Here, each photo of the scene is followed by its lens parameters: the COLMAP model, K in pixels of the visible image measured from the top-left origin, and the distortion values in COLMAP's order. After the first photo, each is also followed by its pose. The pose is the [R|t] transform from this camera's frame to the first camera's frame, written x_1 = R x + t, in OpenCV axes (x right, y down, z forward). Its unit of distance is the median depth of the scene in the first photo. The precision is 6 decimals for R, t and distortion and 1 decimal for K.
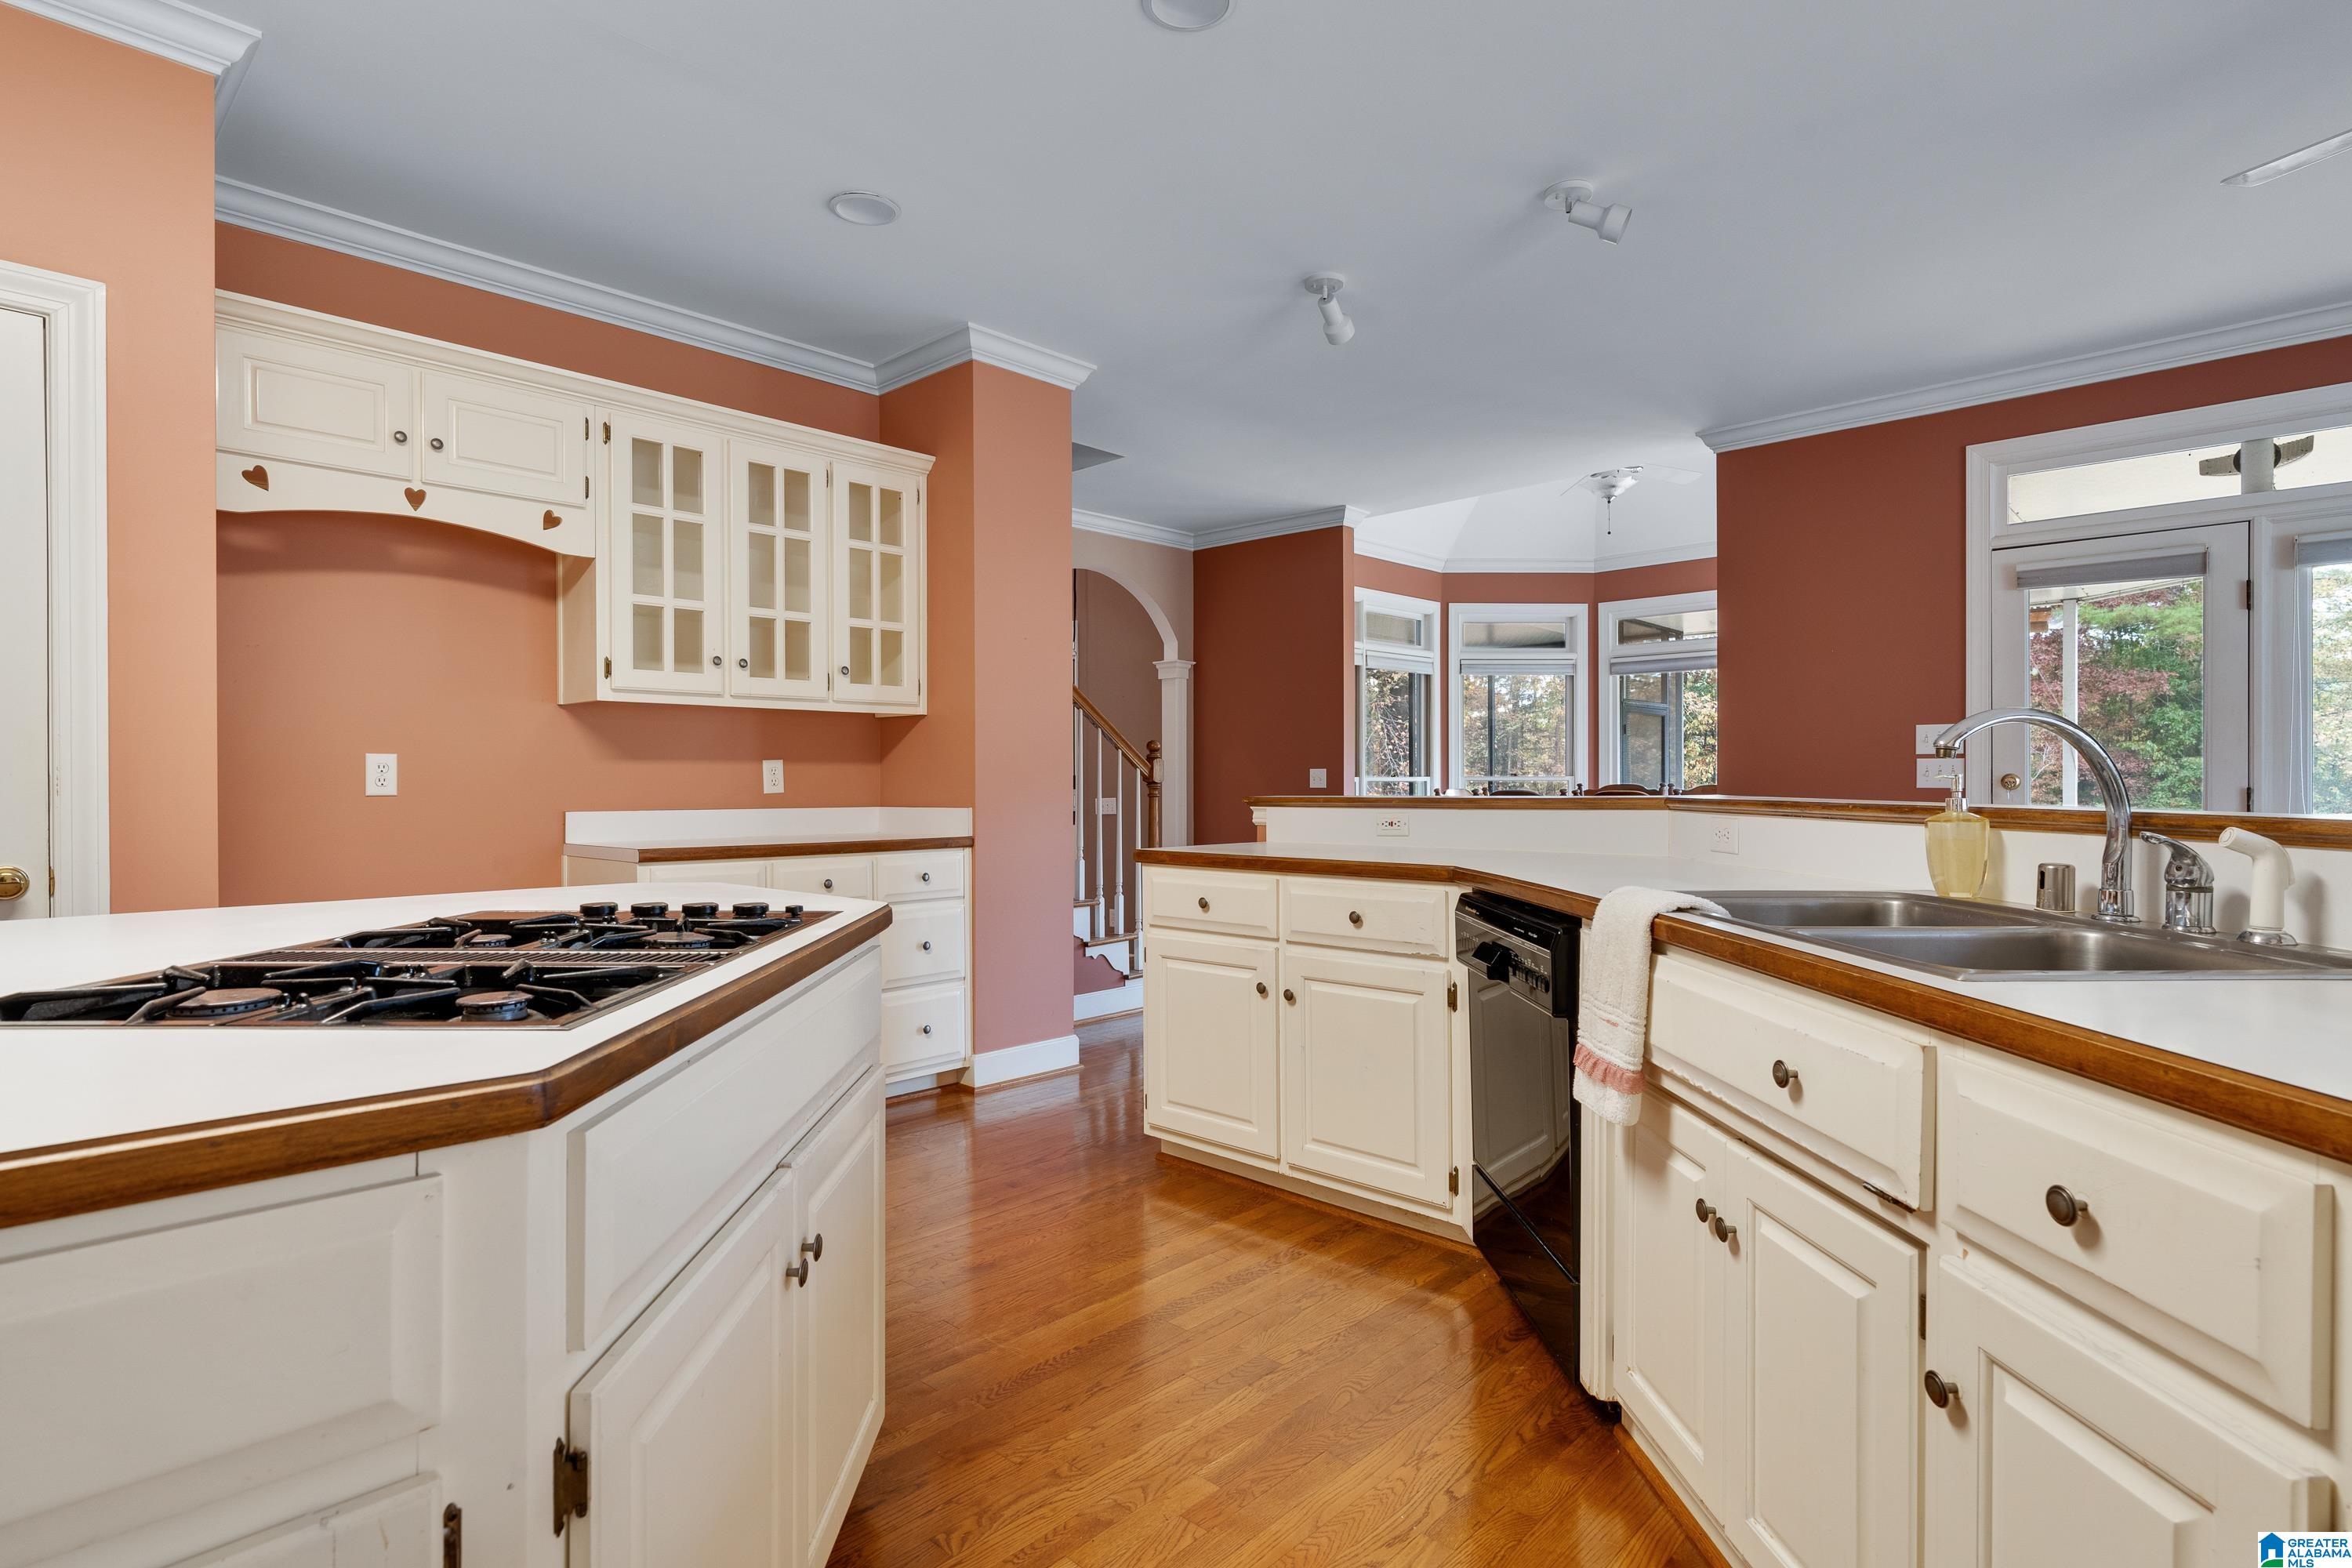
lens RADIAL K [[1160.1, 0, 1178.8], [0, 1160.1, 787.7], [0, 0, 1]] dist [-0.004902, -0.000054]
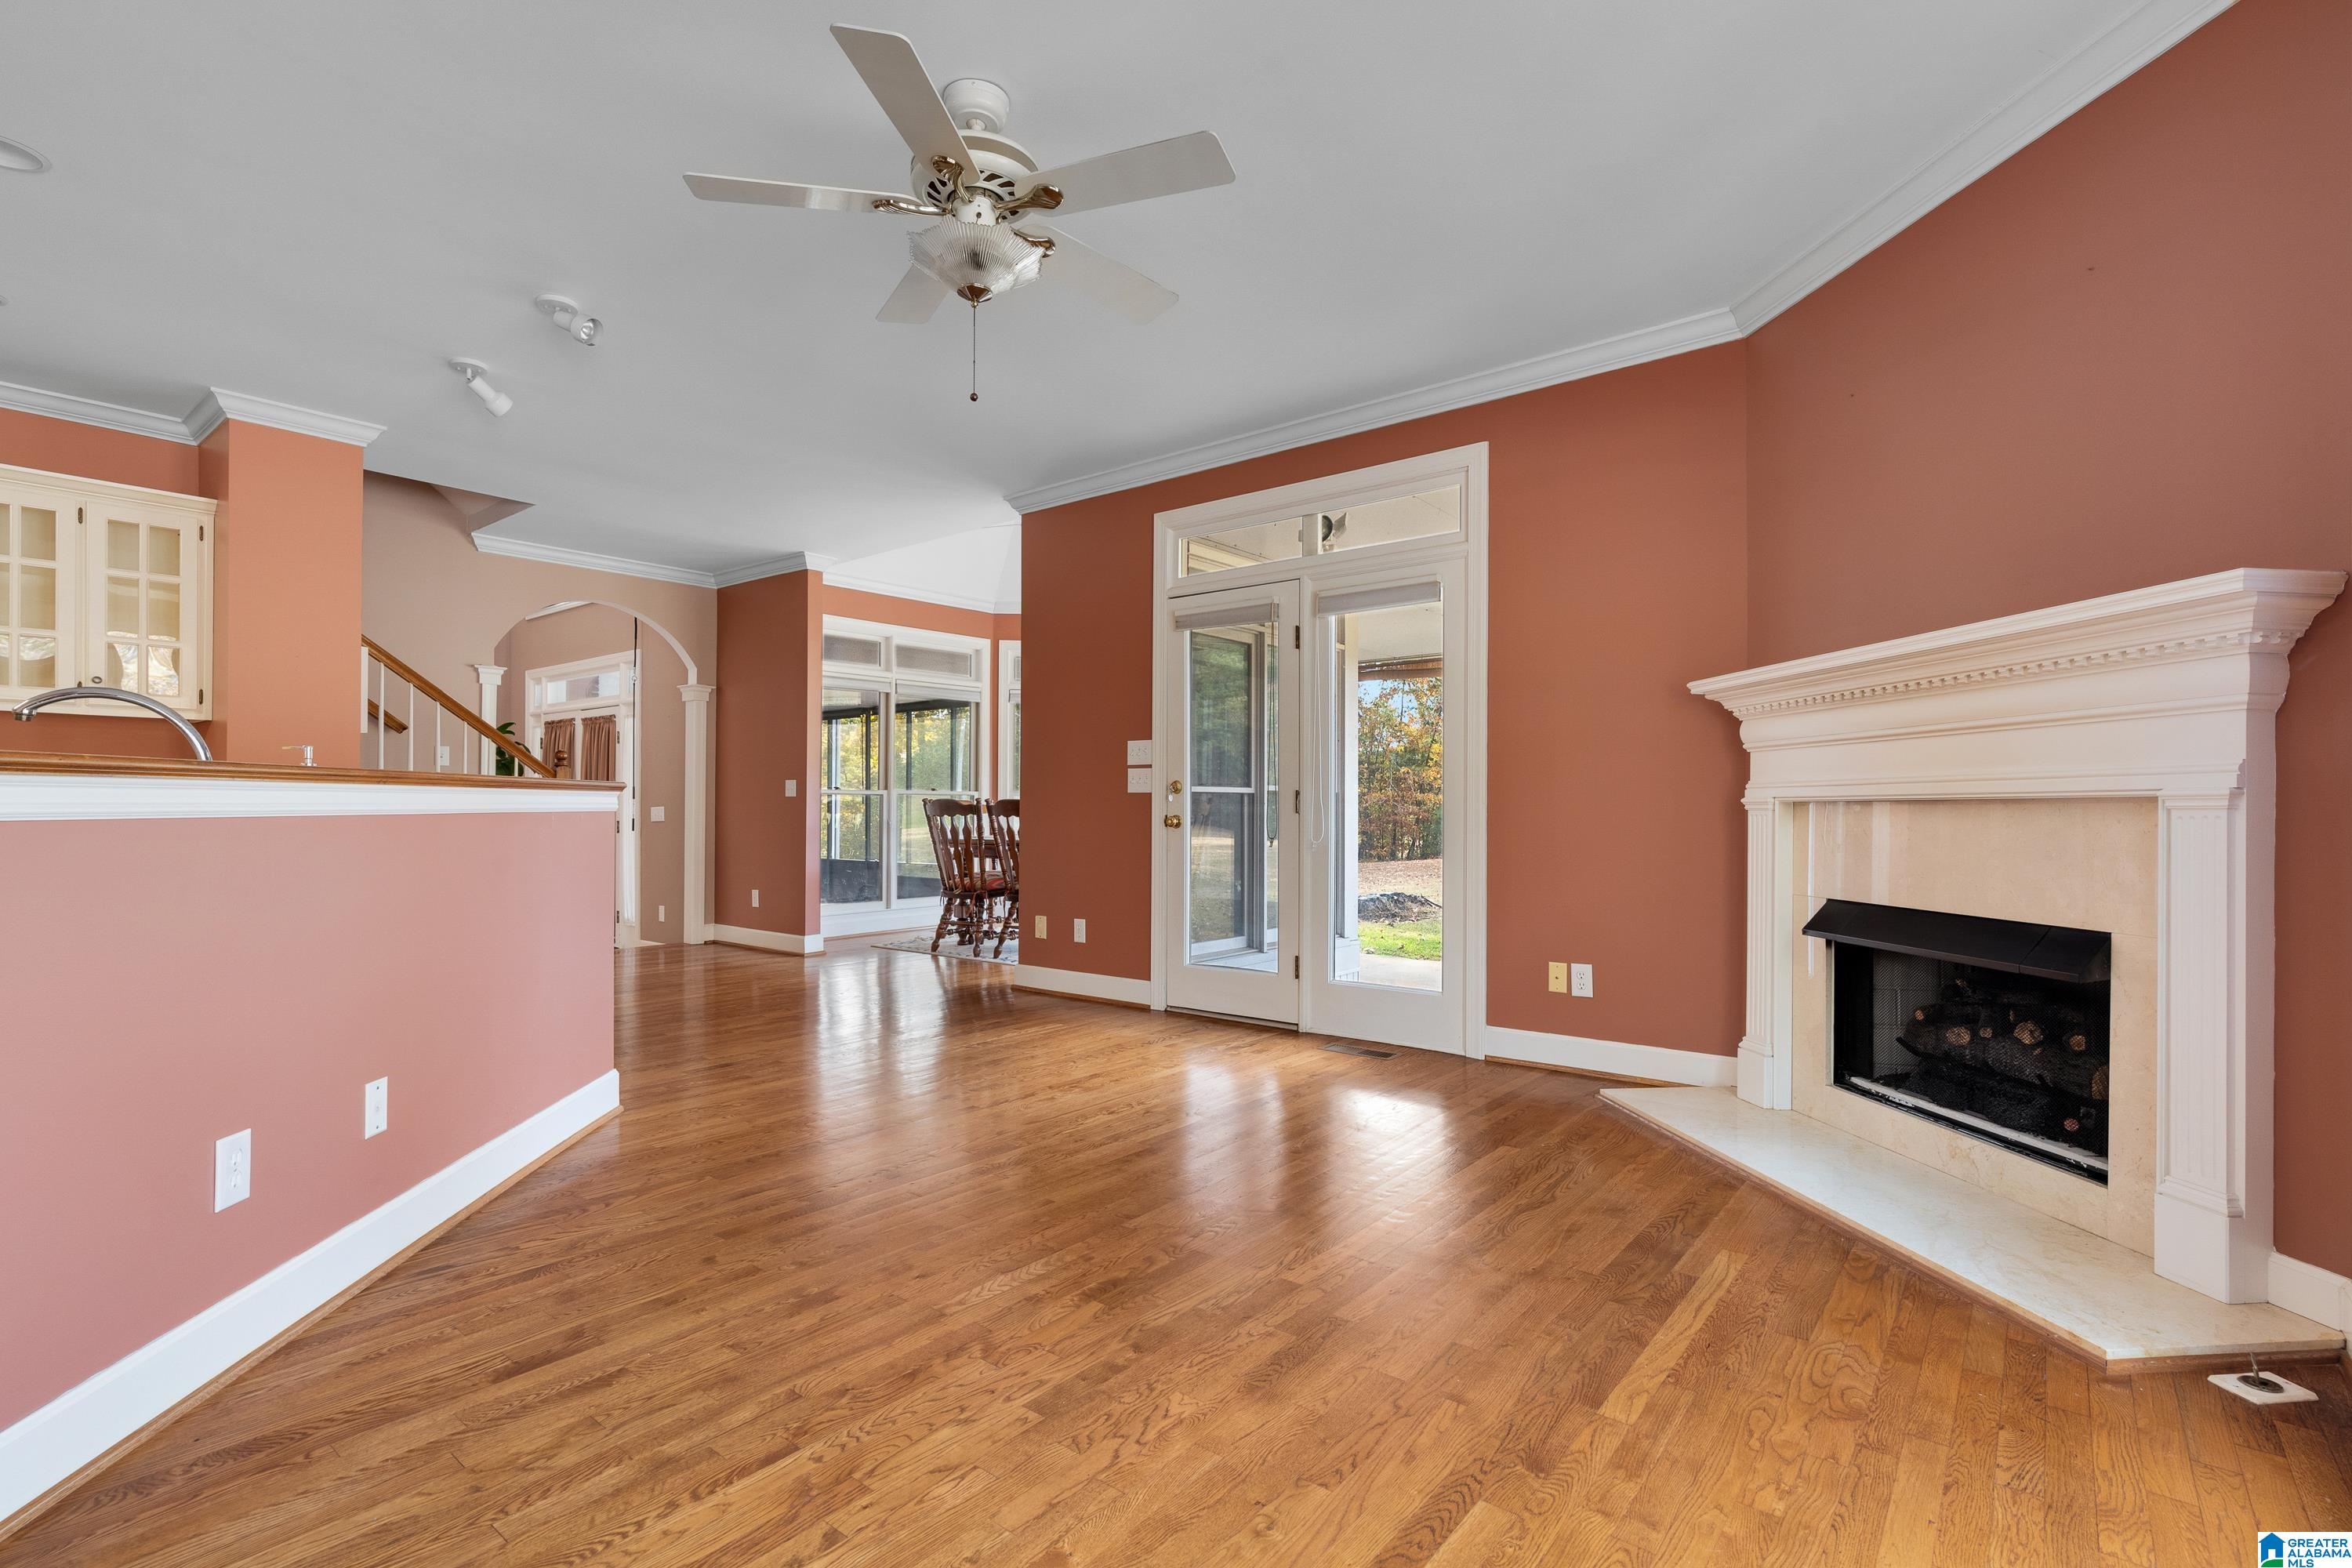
lens RADIAL K [[1065.7, 0, 1177.8], [0, 1065.7, 795.3], [0, 0, 1]] dist [-0.005523, 0.001370]
pose [[0.995653, 0.002347, 0.093109, 0.586453], [-0.001014, 0.999896, -0.014356, 0.018338], [-0.093133, 0.014199, 0.995552, -0.118050]]
